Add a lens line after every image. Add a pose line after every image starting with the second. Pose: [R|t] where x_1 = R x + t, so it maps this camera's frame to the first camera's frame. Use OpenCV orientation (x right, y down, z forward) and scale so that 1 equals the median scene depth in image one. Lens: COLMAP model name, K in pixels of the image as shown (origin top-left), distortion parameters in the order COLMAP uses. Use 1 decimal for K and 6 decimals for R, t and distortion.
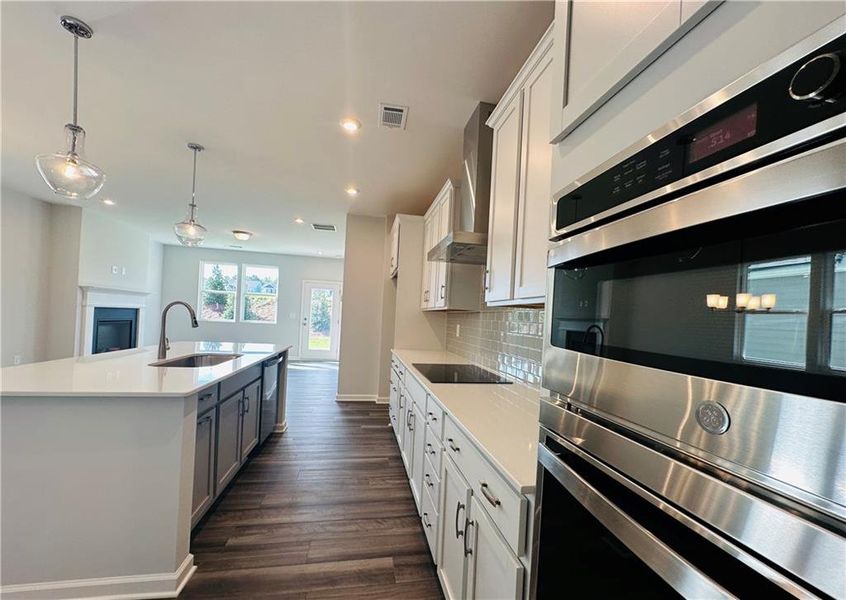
lens RADIAL K [[339.0, 0, 420.7], [0, 339.0, 316.1], [0, 0, 1]] dist [-0.001734, -0.000149]
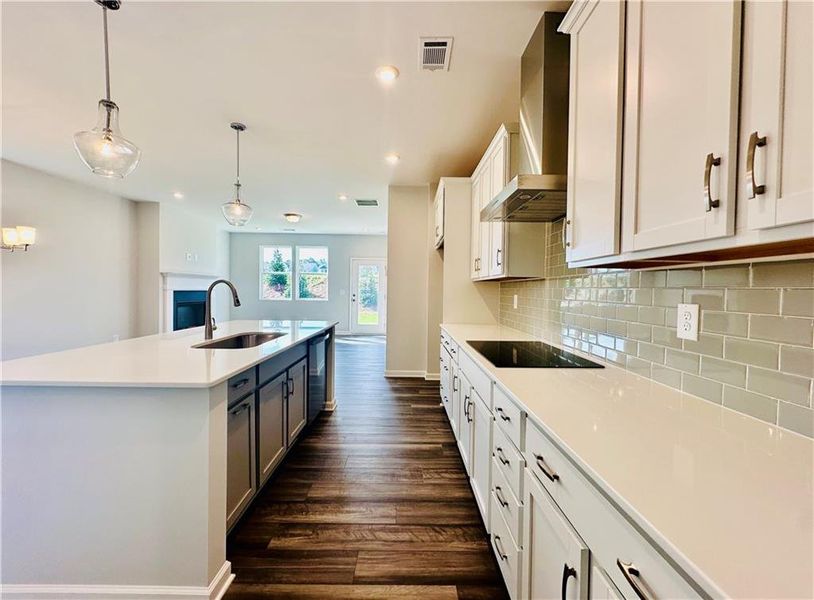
lens RADIAL K [[324.2, 0, 405.6], [0, 324.2, 297.4], [0, 0, 1]] dist [-0.001016, -0.000069]
pose [[0.983676, -0.032133, -0.177058, -0.027245], [0.036110, 0.999162, 0.019281, 0.006685], [0.176290, -0.025360, 0.984012, 0.151629]]
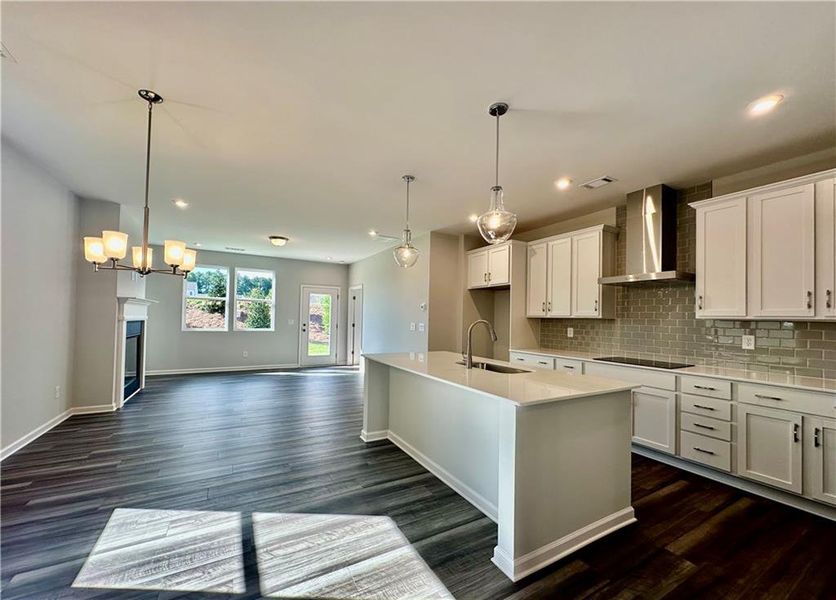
lens RADIAL K [[335.0, 0, 417.1], [0, 335.0, 311.9], [0, 0, 1]] dist [-0.001734, -0.000149]
pose [[0.944218, -0.023431, 0.328487, -1.136228], [0.024693, 0.999695, 0.000329, -0.067887], [-0.328395, 0.007801, 0.944508, -0.052280]]
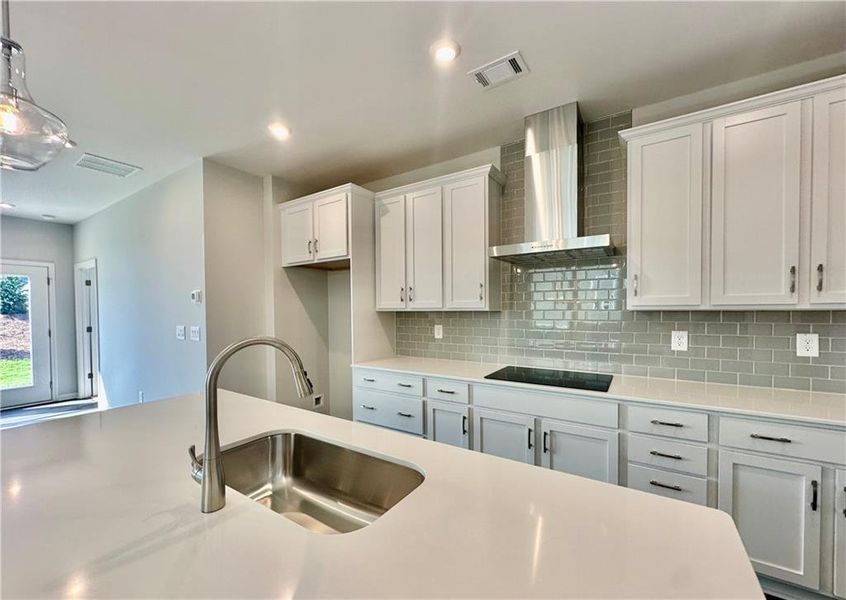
lens RADIAL K [[339.0, 0, 424.3], [0, 339.0, 315.8], [0, 0, 1]] dist [-0.001734, -0.000149]
pose [[0.684921, -0.070144, 0.725233, -0.731822], [0.039189, 0.997461, 0.059463, -0.070473], [-0.727563, -0.012307, 0.685931, 0.524608]]
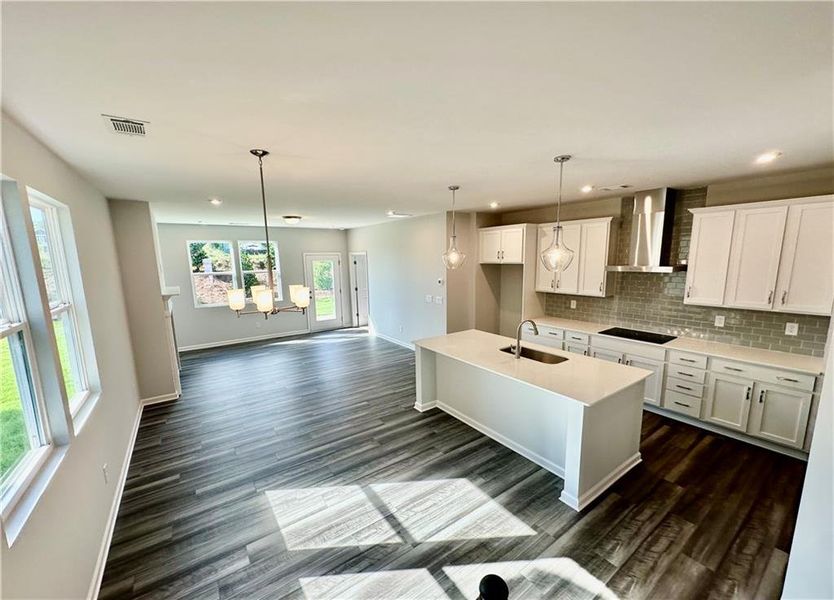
lens RADIAL K [[334.2, 0, 416.5], [0, 334.2, 311.7], [0, 0, 1]] dist [-0.001734, -0.000149]
pose [[0.905858, -0.134009, 0.401825, -1.499744], [0.061764, 0.980285, 0.187687, -0.331738], [-0.419055, -0.145200, 0.896276, -0.103019]]
